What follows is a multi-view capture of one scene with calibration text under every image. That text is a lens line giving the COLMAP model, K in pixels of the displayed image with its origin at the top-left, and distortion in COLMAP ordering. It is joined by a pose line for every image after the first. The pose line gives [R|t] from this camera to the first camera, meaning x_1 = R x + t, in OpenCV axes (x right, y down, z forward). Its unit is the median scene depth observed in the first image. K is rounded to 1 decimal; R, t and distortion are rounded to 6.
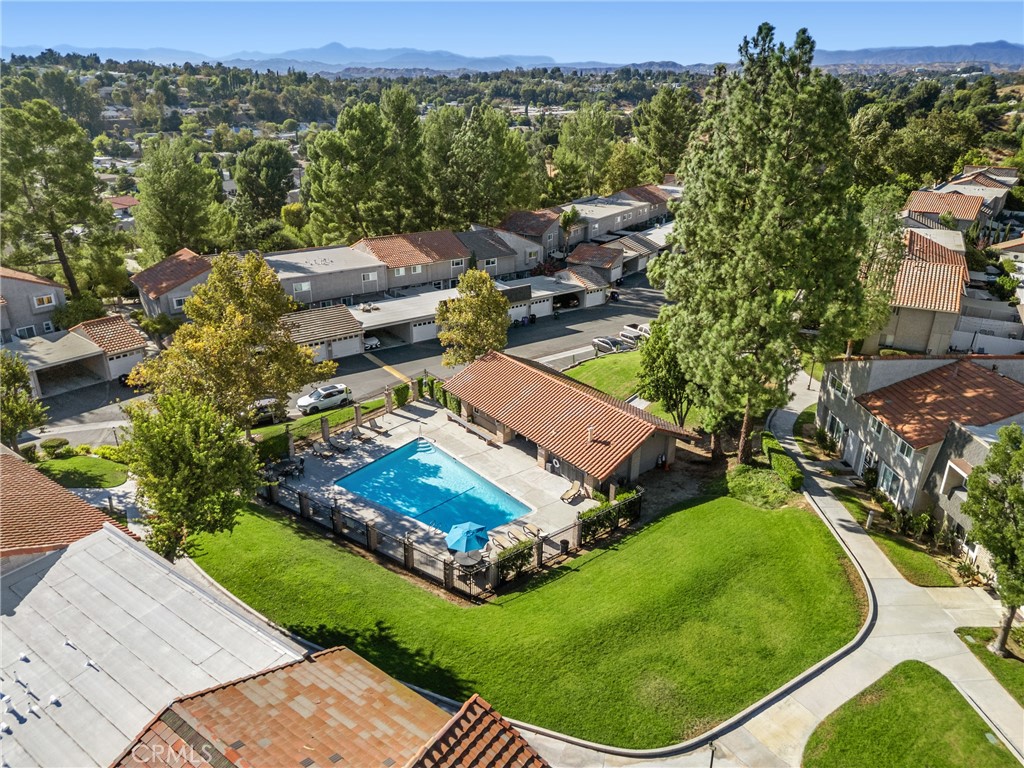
lens RADIAL K [[720.7, 0, 512.0], [0, 720.7, 384.0], [0, 0, 1]] dist [0.071773, -0.049538]
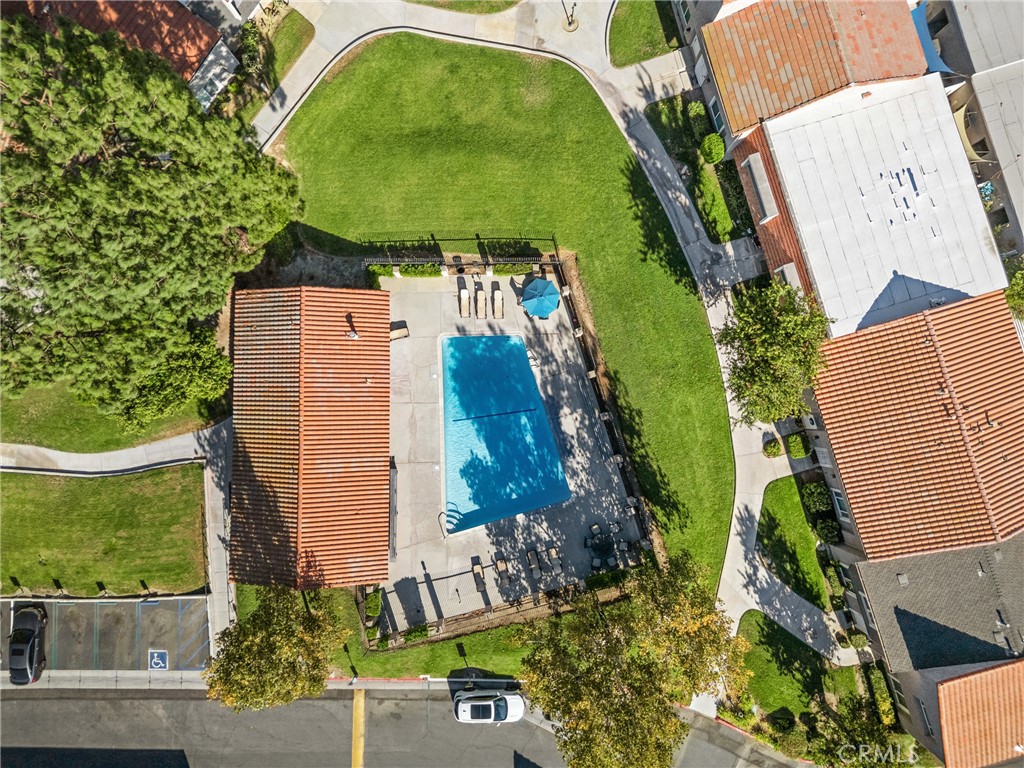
lens RADIAL K [[720.7, 0, 512.0], [0, 720.7, 384.0], [0, 0, 1]] dist [0.071773, -0.049538]
pose [[-0.792935, -0.608836, 0.023926, -0.058282], [0.223018, -0.253462, 0.941286, -0.394503], [-0.567025, 0.751715, 0.336761, 0.310826]]
